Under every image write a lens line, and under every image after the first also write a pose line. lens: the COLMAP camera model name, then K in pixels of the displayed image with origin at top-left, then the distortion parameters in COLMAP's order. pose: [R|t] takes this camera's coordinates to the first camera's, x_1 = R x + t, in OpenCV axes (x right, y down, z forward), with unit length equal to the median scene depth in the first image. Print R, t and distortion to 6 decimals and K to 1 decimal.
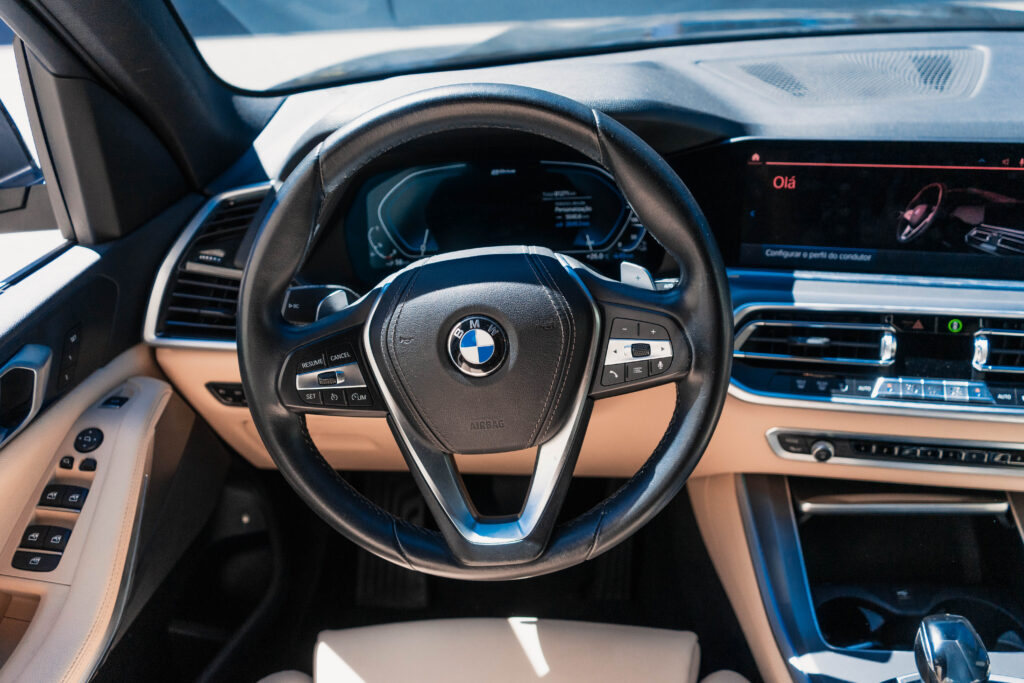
lens RADIAL K [[835.9, 0, 509.1], [0, 835.9, 343.6], [0, 0, 1]] dist [-0.023486, 0.021539]
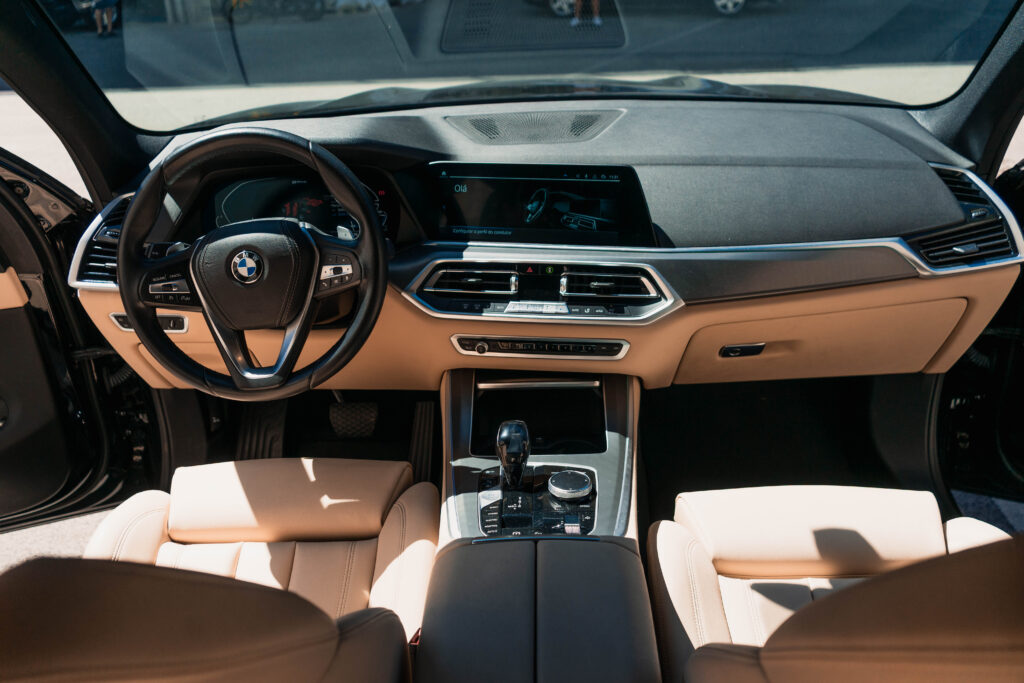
lens RADIAL K [[835.9, 0, 520.9], [0, 835.9, 339.1], [0, 0, 1]] dist [-0.023486, 0.021539]
pose [[0.998430, 0.001714, 0.055979, 0.375395], [0.001618, 0.998232, -0.059423, 0.220864], [-0.055982, 0.059420, 0.996662, -0.701177]]
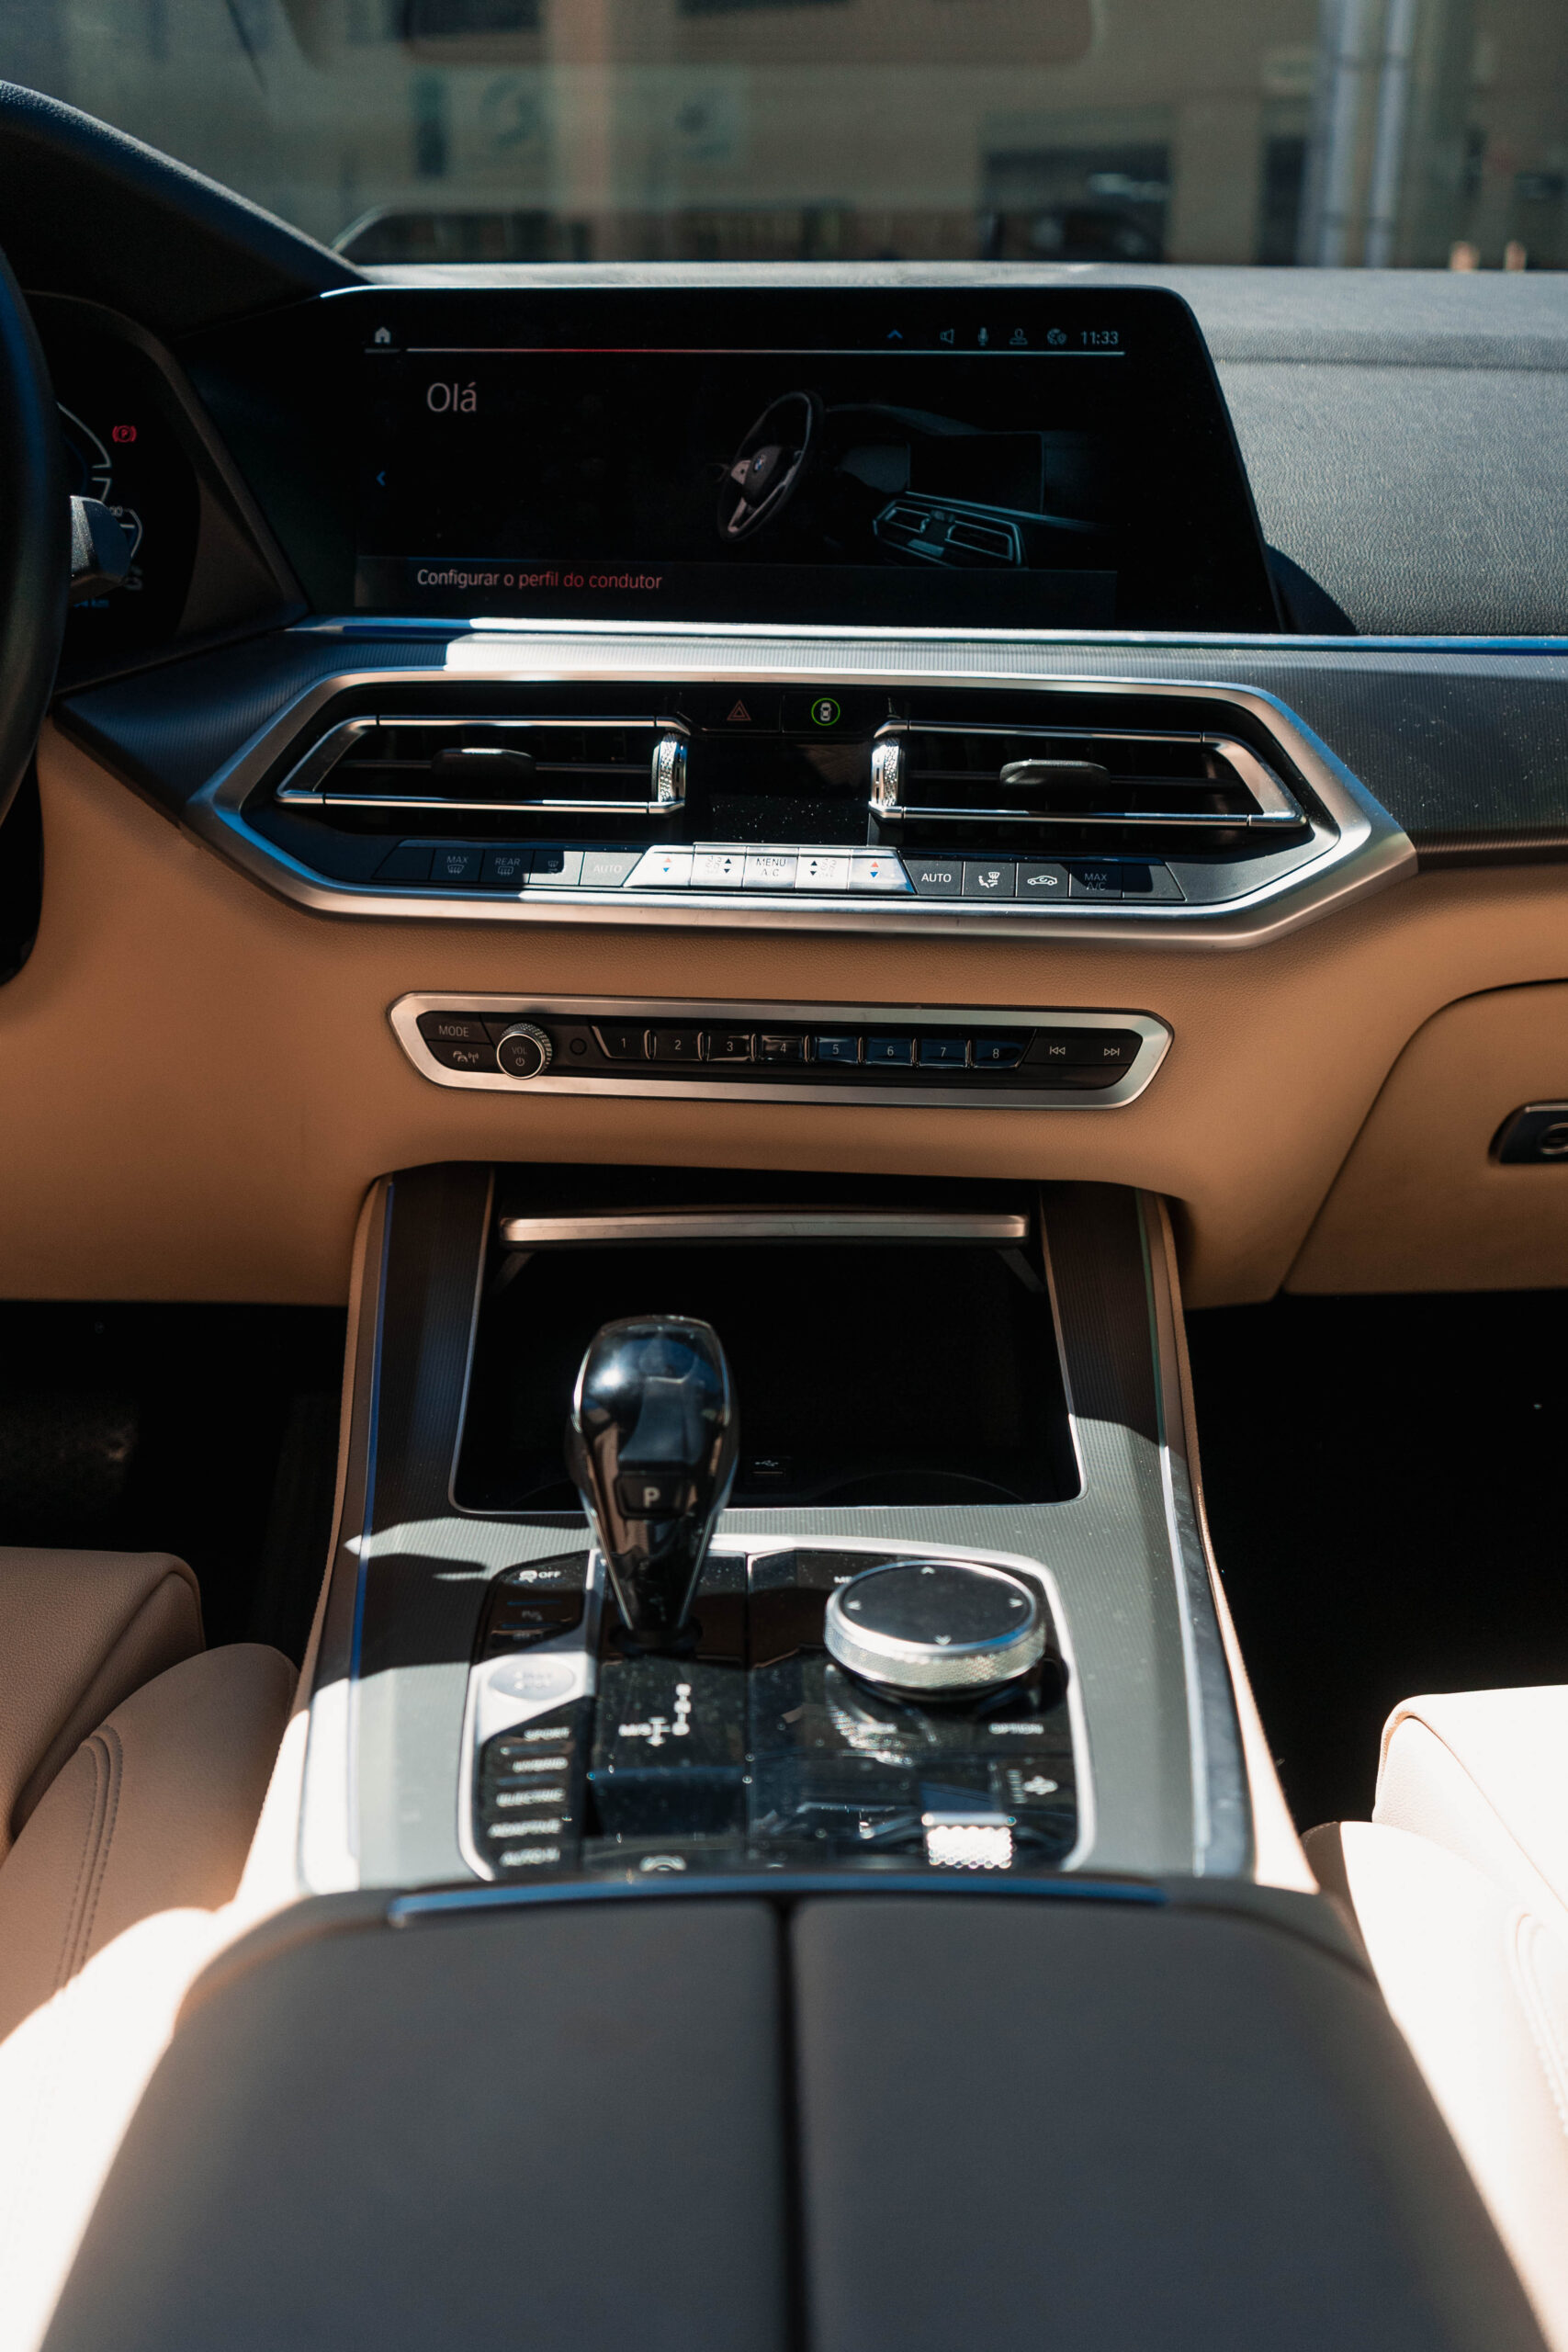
lens RADIAL K [[2154.5, 0, 782.7], [0, 2154.5, 1183.8], [0, 0, 1]] dist [0.000957, 0.000000]
pose [[0.994318, 0.025077, 0.103458, 0.409938], [-0.008181, 0.986985, -0.160604, 0.361708], [-0.106139, 0.158845, 0.981582, 0.027594]]
